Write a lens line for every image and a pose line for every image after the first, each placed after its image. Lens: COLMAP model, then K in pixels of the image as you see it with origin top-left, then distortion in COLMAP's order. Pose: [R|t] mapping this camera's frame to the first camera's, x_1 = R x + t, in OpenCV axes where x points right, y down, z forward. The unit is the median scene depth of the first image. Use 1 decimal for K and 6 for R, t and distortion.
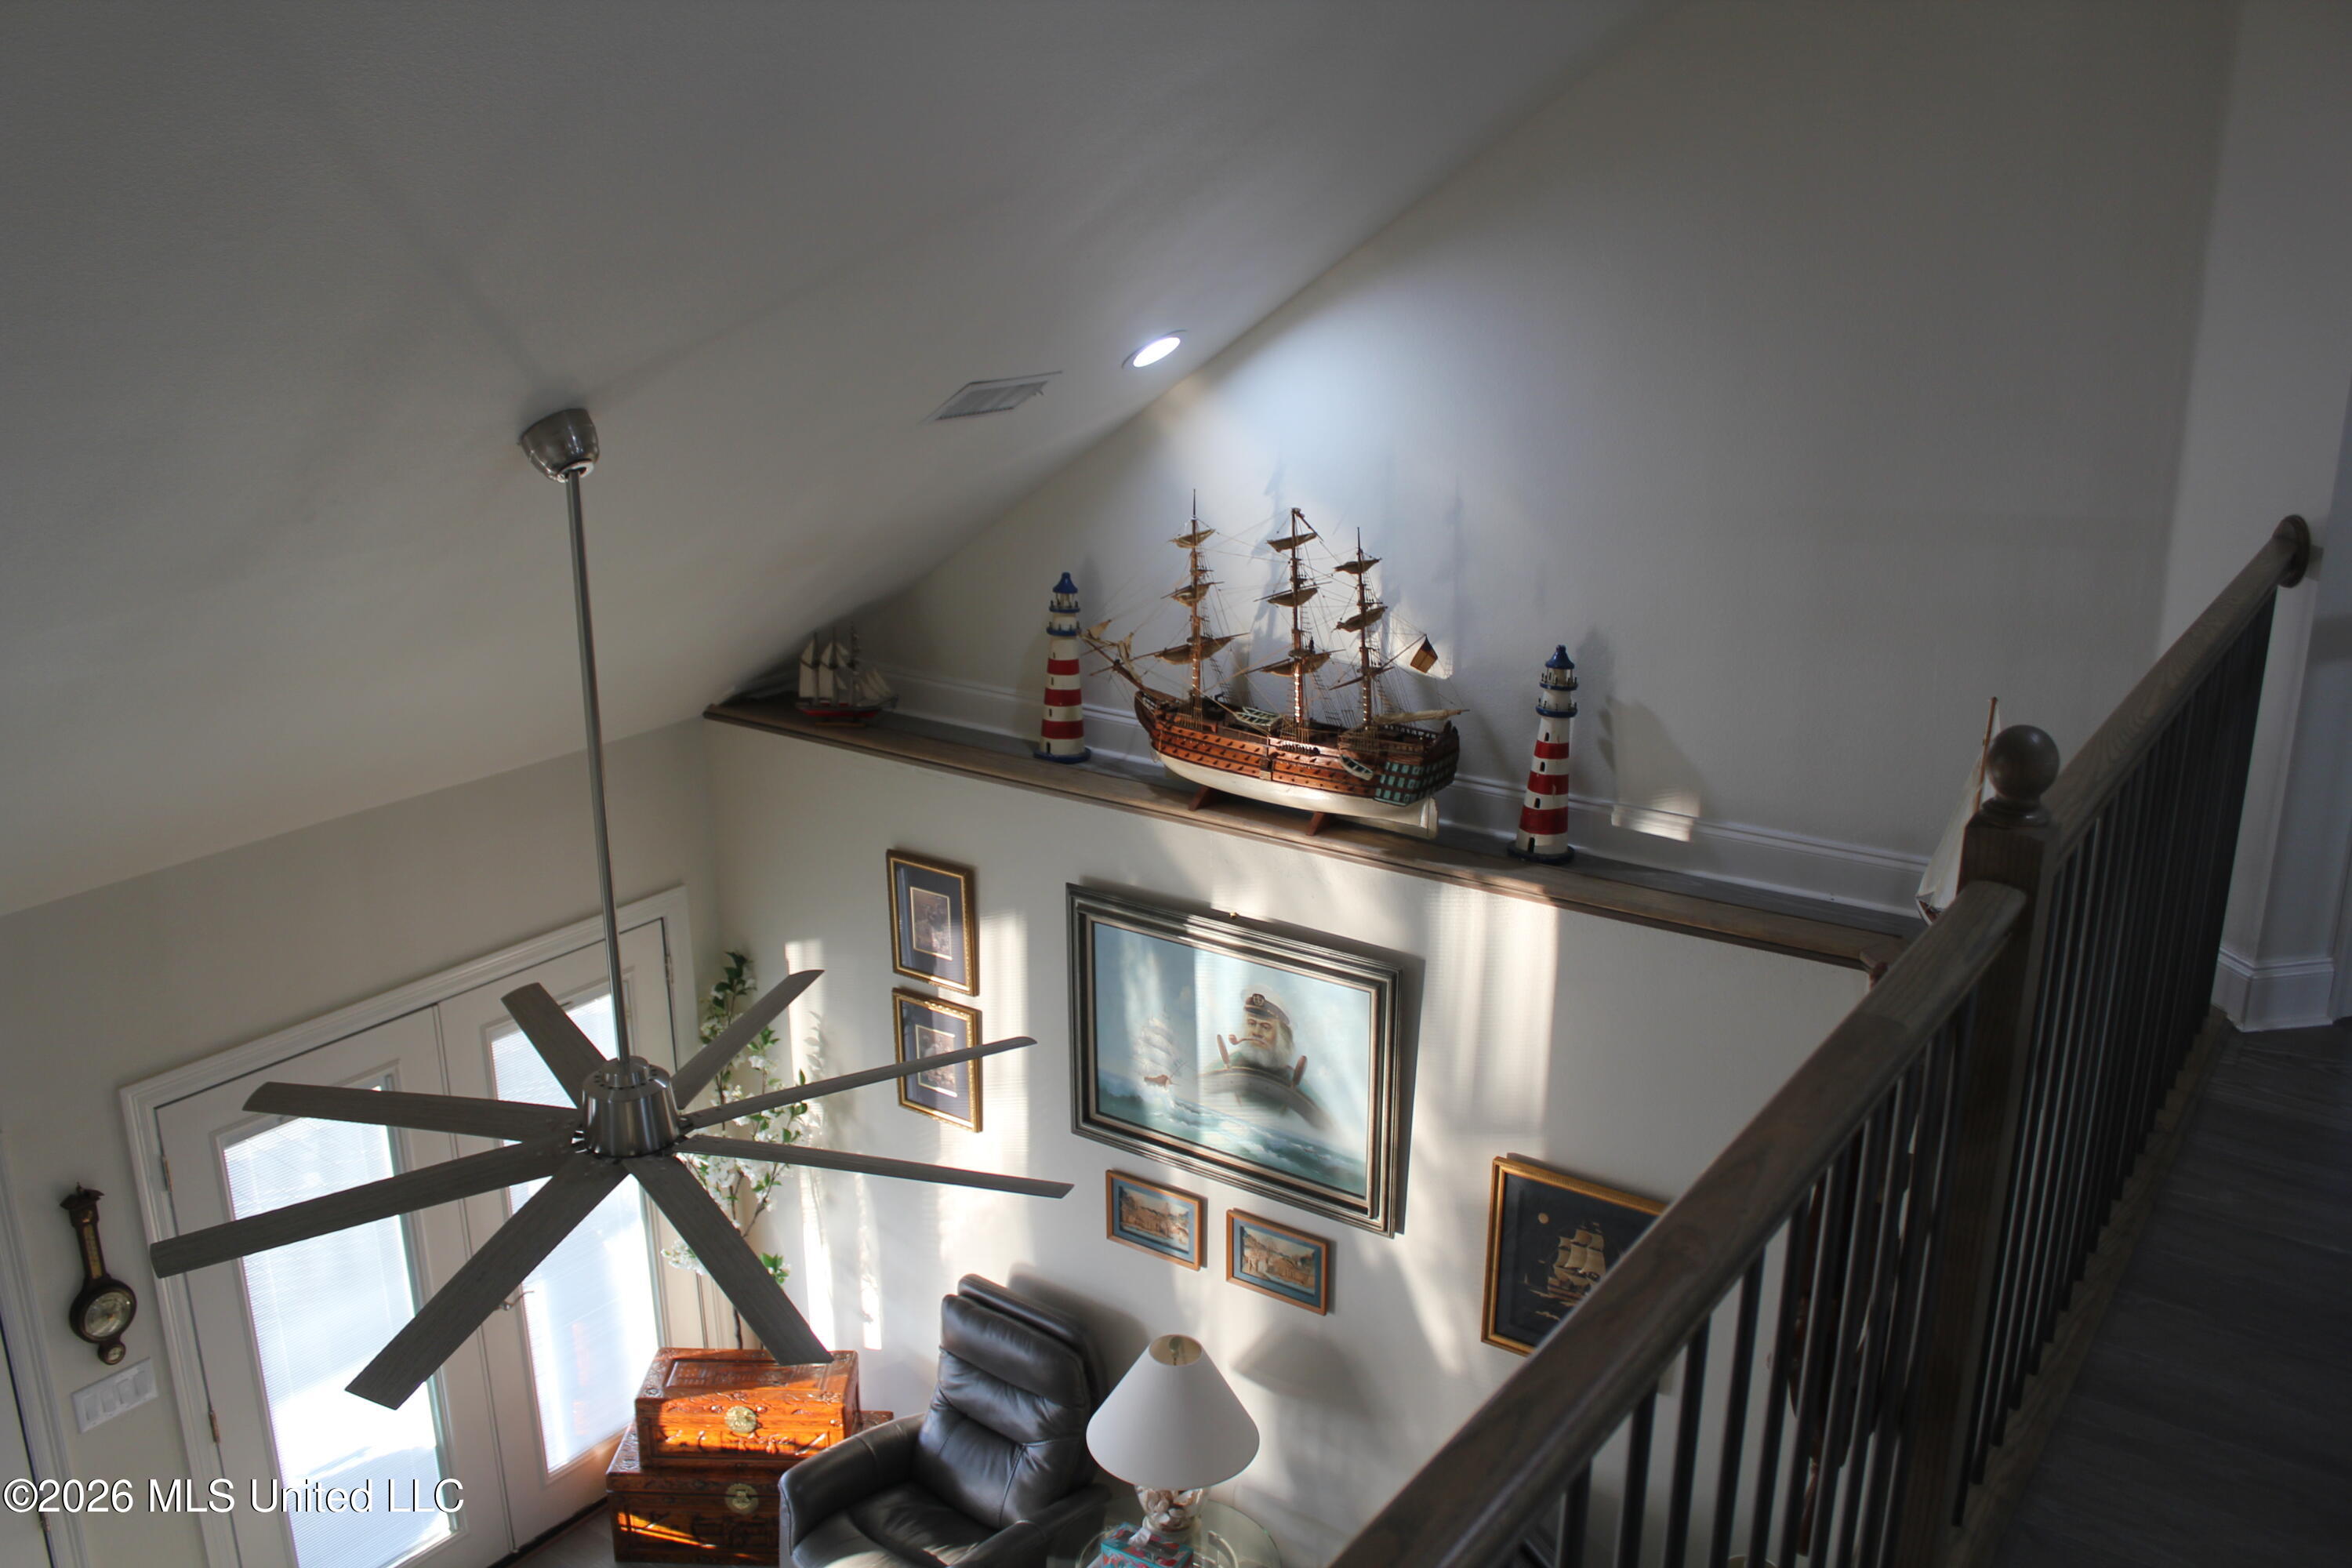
lens RADIAL K [[1975.1, 0, 1192.0], [0, 1975.1, 791.3], [0, 0, 1]] dist [-0.155867, 0.135158]
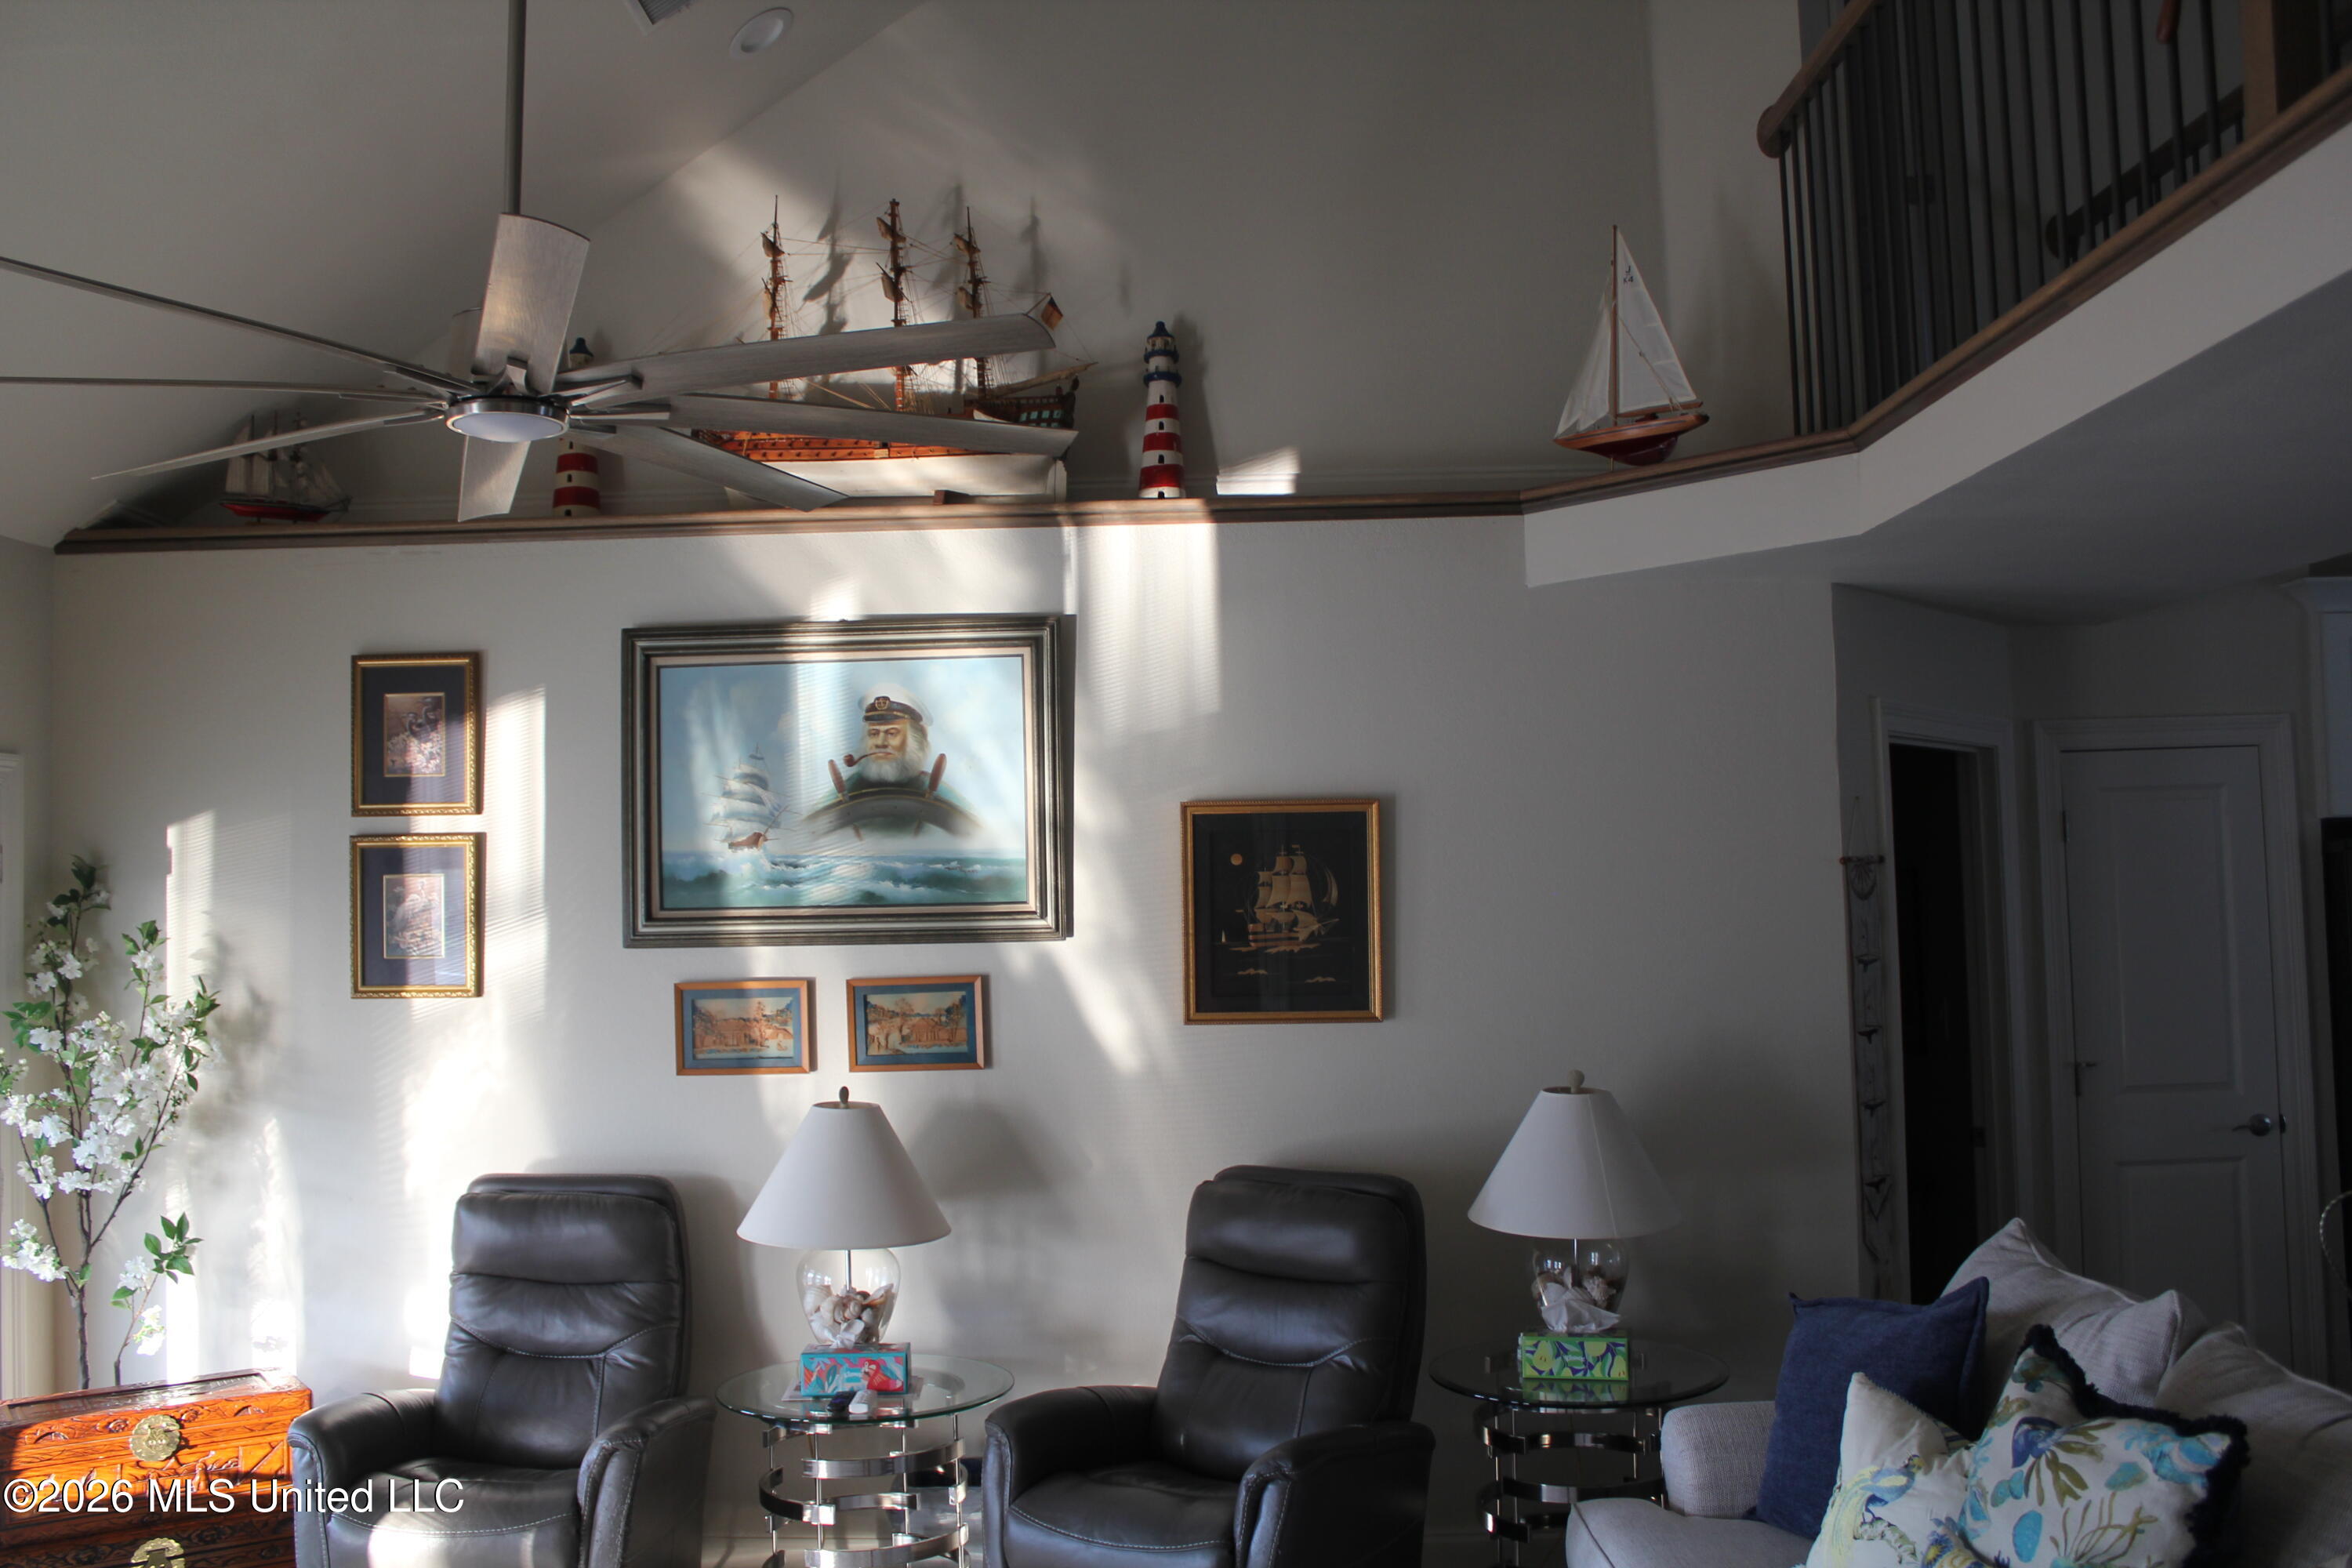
lens RADIAL K [[1975.1, 0, 1168.3], [0, 1975.1, 776.8], [0, 0, 1]] dist [-0.155867, 0.135158]
pose [[0.831997, 0.009630, 0.554696, -0.360878], [0.184392, 0.938207, -0.292859, 0.428991], [-0.523240, 0.345940, 0.778810, 0.233583]]
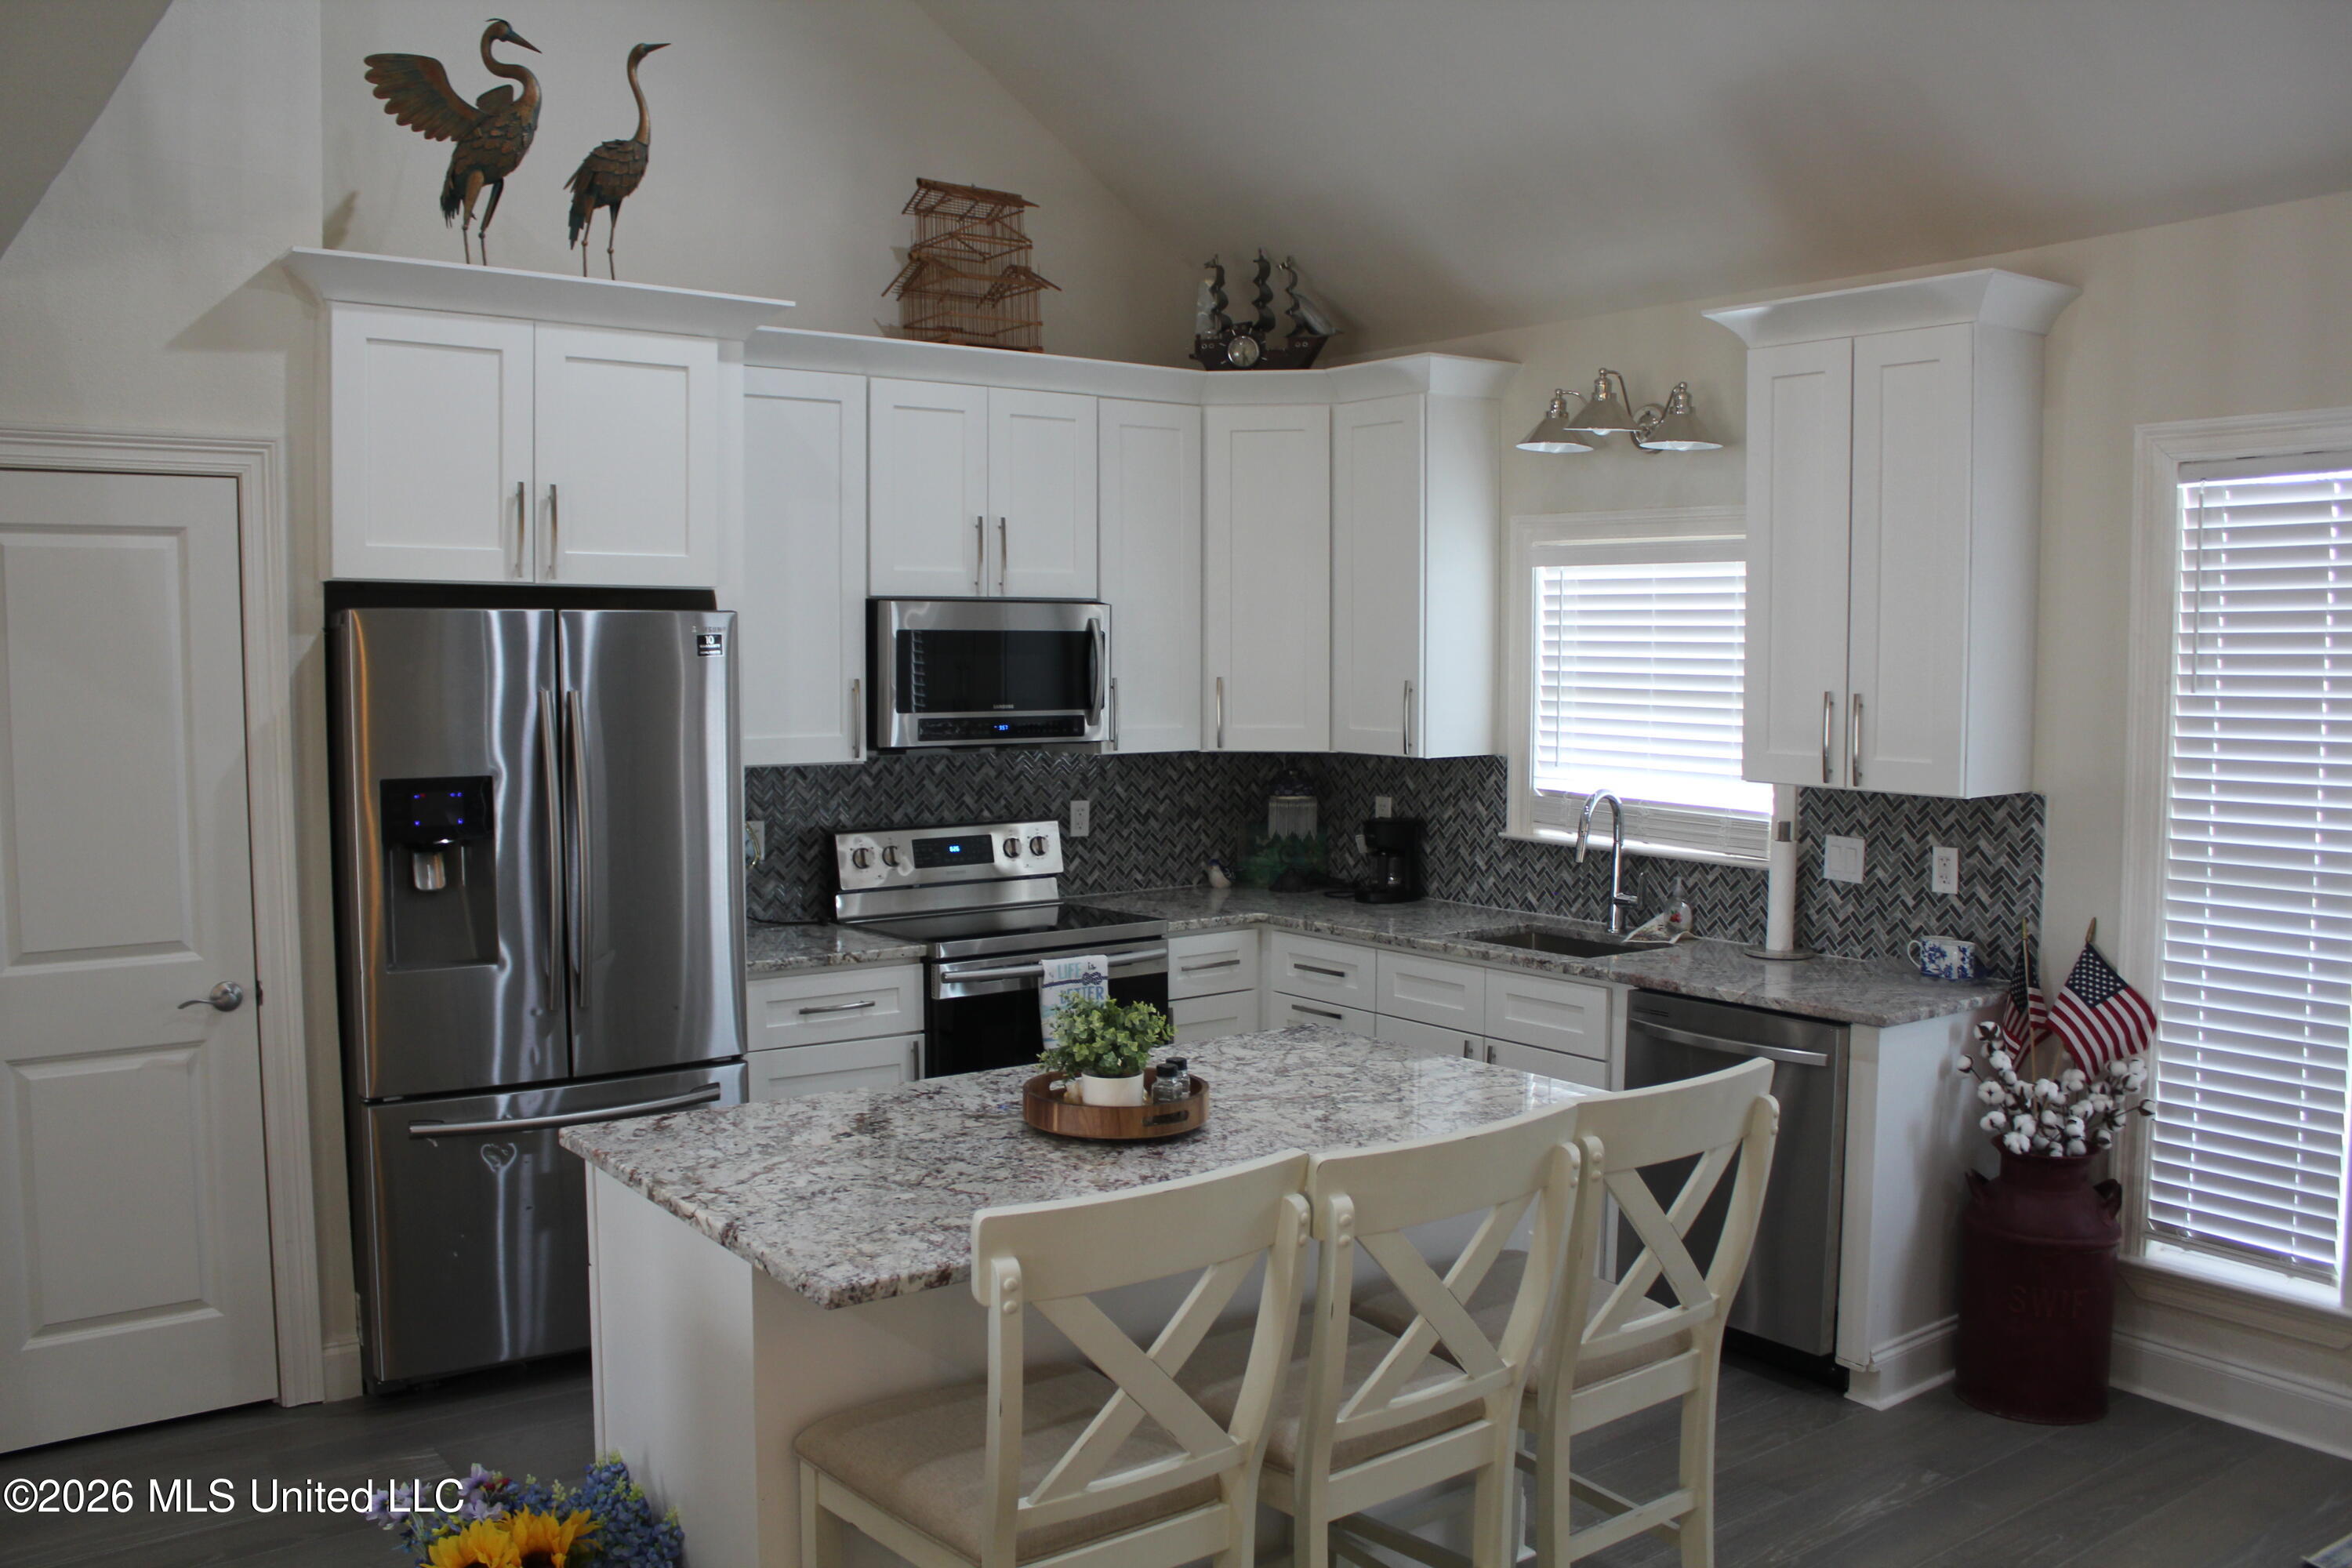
lens RADIAL K [[1975.1, 0, 1164.9], [0, 1975.1, 780.1], [0, 0, 1]] dist [-0.155867, 0.135158]
pose [[0.323528, -0.064391, 0.944025, 0.119685], [0.272121, 0.961866, -0.027651, 0.454597], [-0.906245, 0.265835, 0.328713, 0.173048]]
